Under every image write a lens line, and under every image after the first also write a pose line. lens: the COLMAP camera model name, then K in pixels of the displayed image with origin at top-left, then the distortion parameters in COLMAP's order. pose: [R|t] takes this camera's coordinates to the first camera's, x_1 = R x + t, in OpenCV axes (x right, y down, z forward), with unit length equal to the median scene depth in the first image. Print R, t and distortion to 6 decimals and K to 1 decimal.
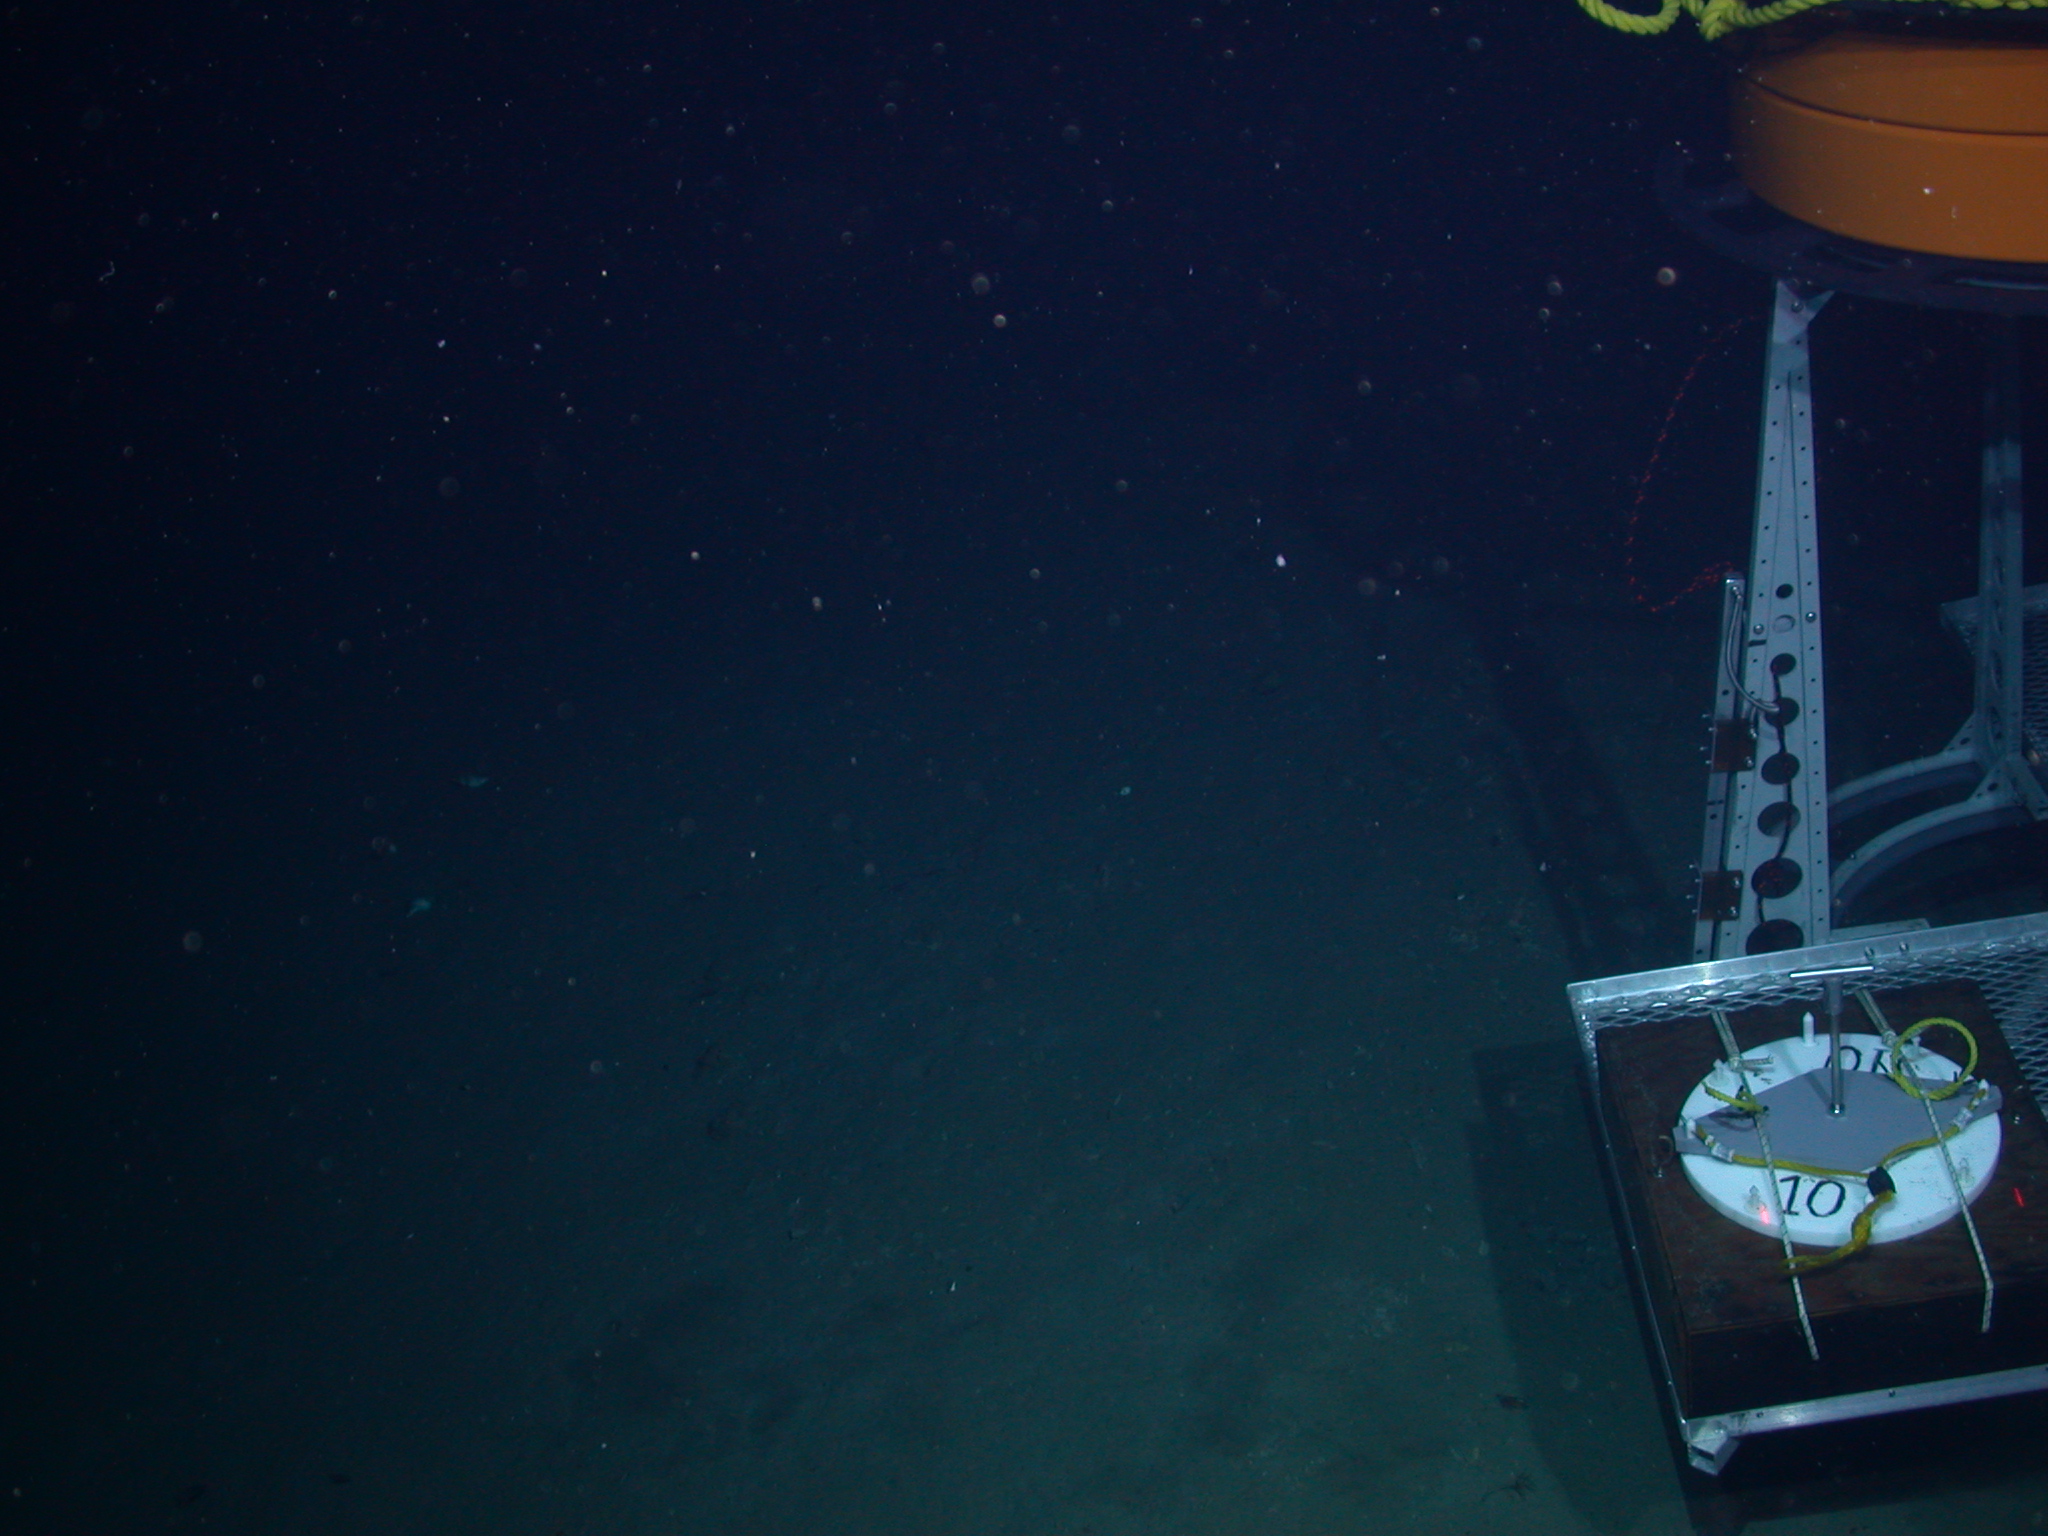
lens RADIAL K [[2727.8, 0, 1030.2], [0, 2727.8, 778.8], [0, 0, 1]] dist [-0.132253, 0.000000]
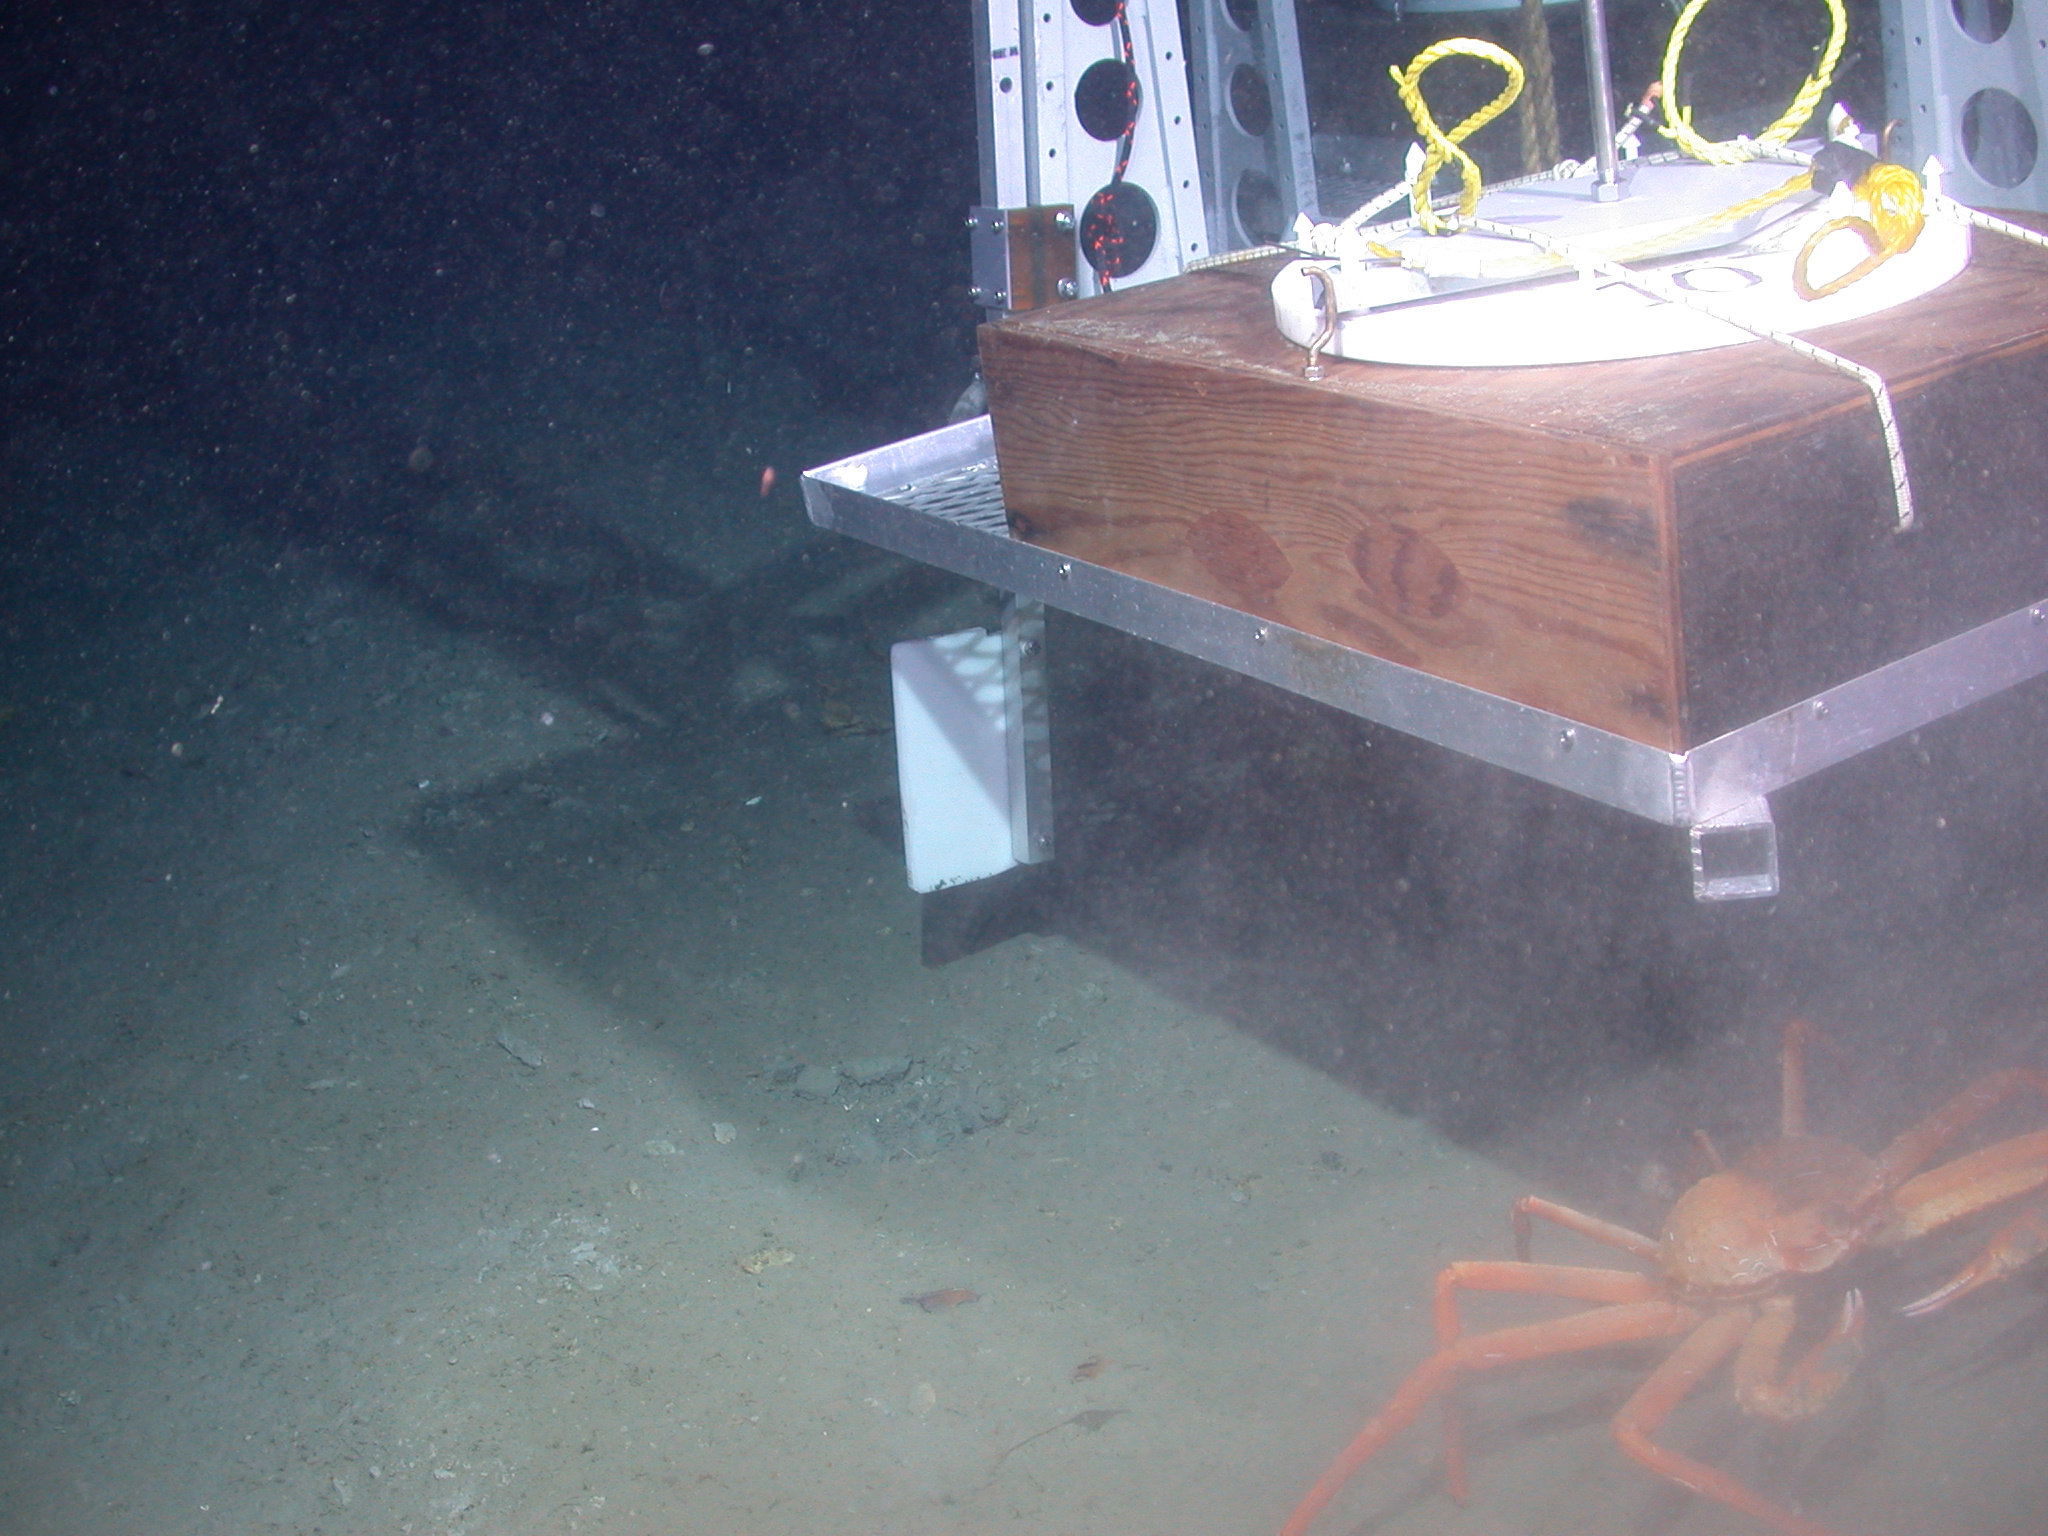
lens RADIAL K [[2727.8, 0, 1038.0], [0, 2727.8, 787.7], [0, 0, 1]] dist [-0.132253, 0.000000]
pose [[0.855958, -0.144615, 0.496410, -0.021854], [0.263104, 0.948316, -0.177405, 0.240849], [-0.445099, 0.282459, 0.849767, 0.598618]]
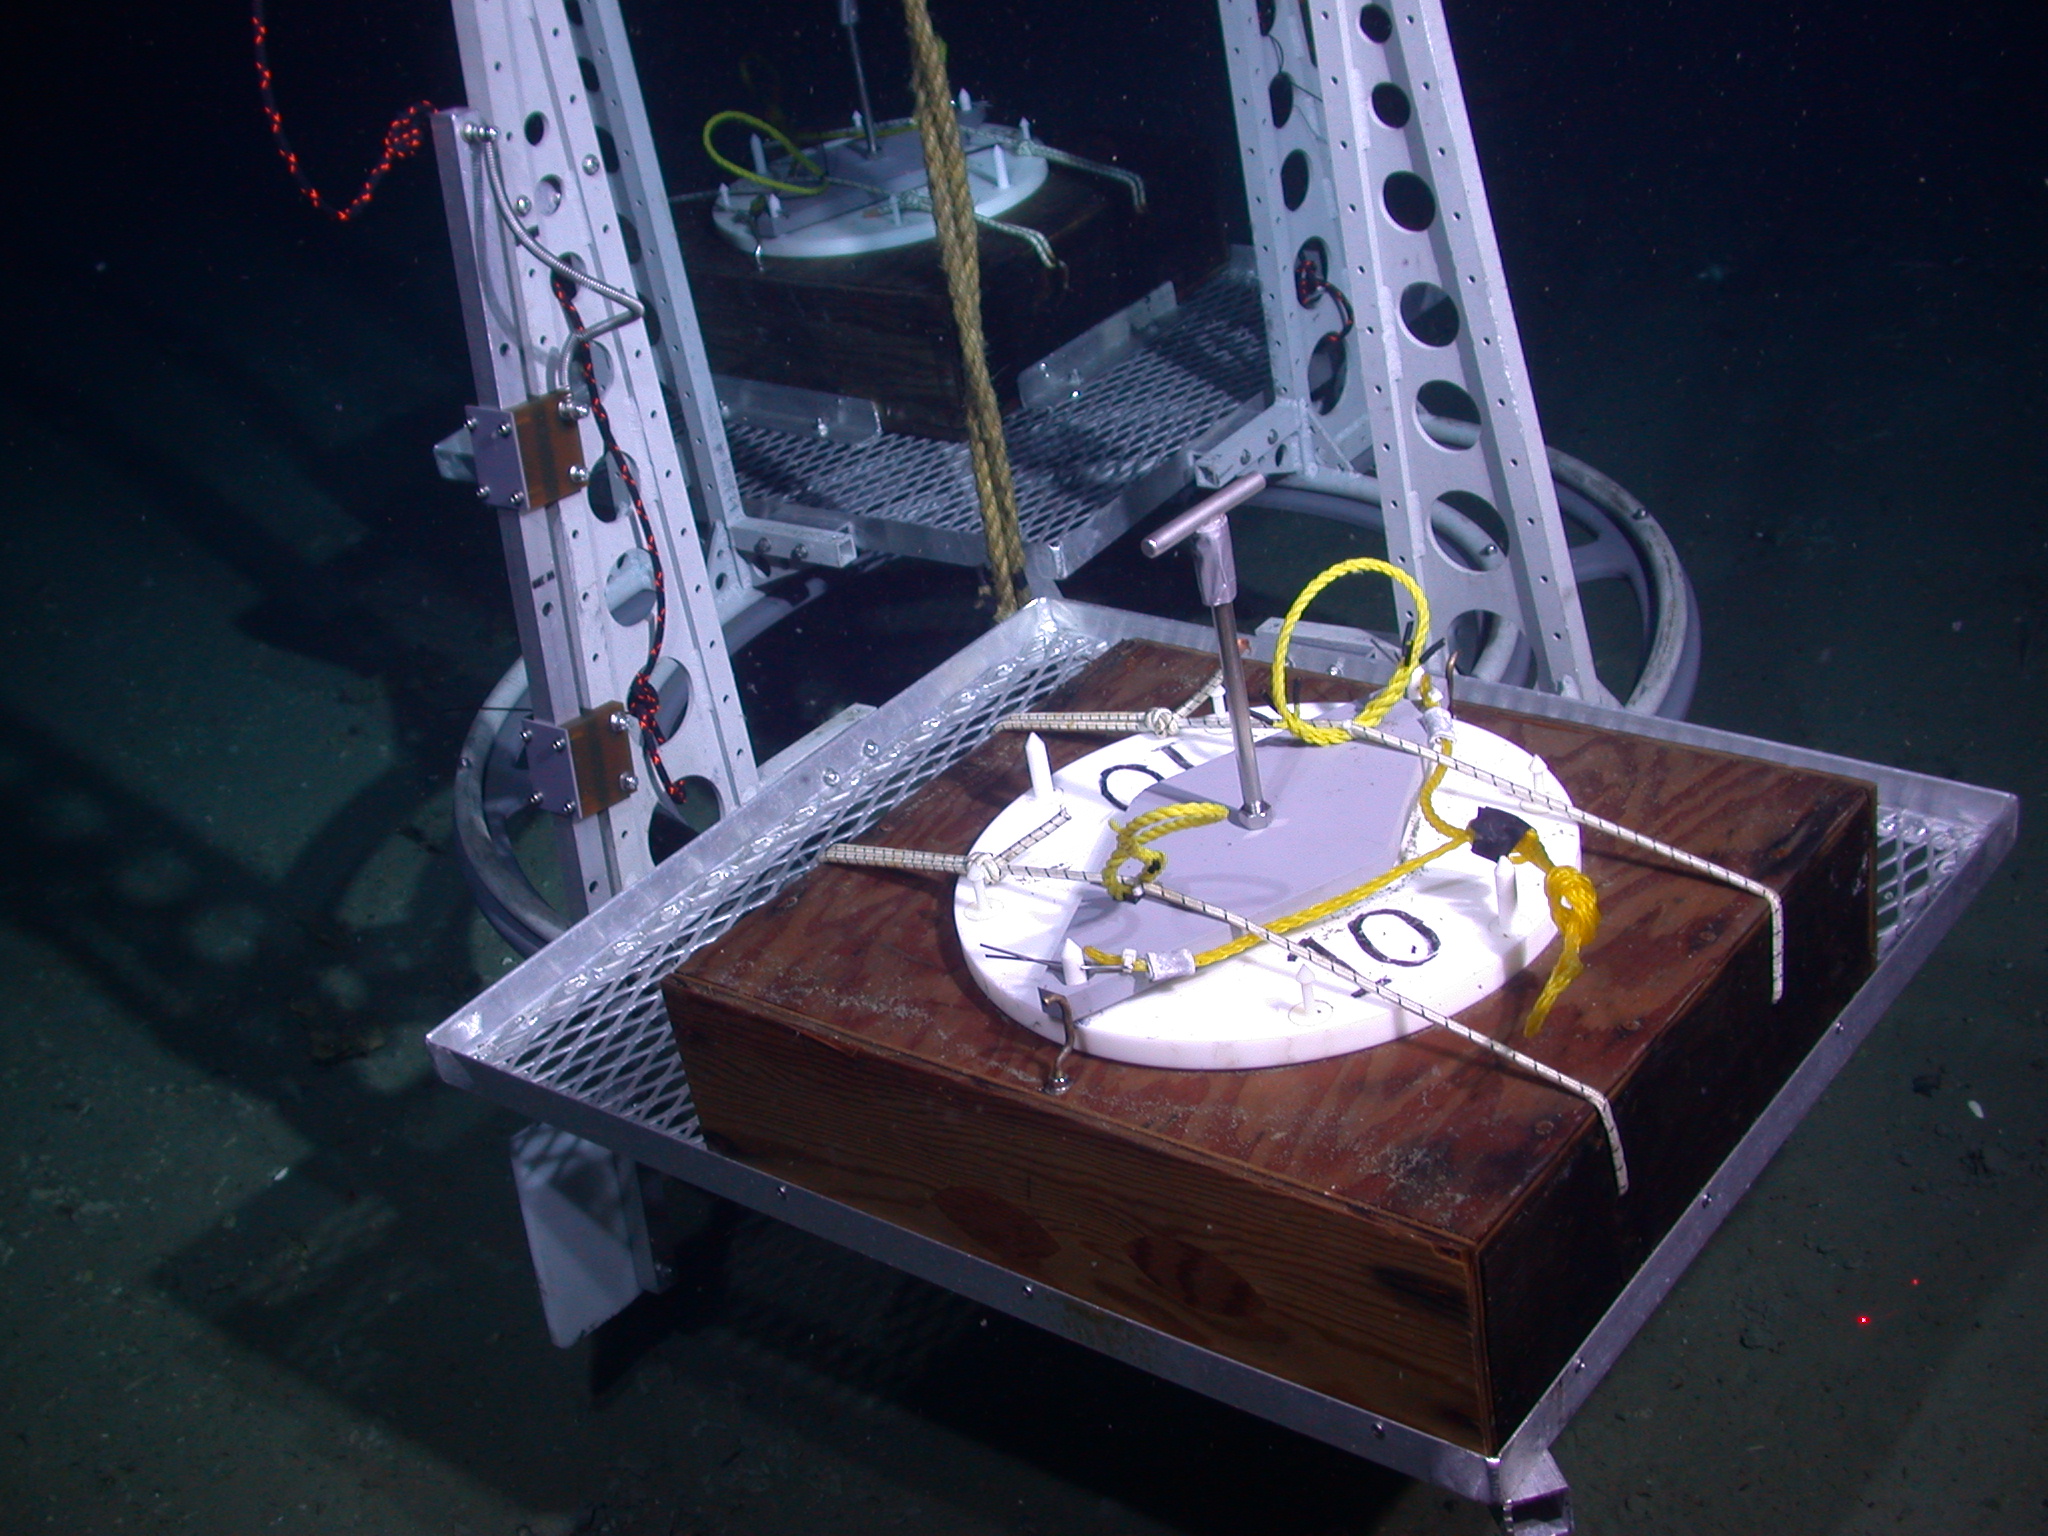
lens RADIAL K [[2727.8, 0, 990.4], [0, 2727.8, 776.4], [0, 0, 1]] dist [-0.132253, 0.000000]
pose [[0.644314, -0.321497, 0.693901, -0.072332], [0.445772, 0.895146, 0.000821, 0.082638], [-0.621407, 0.308793, 0.720070, 0.580432]]
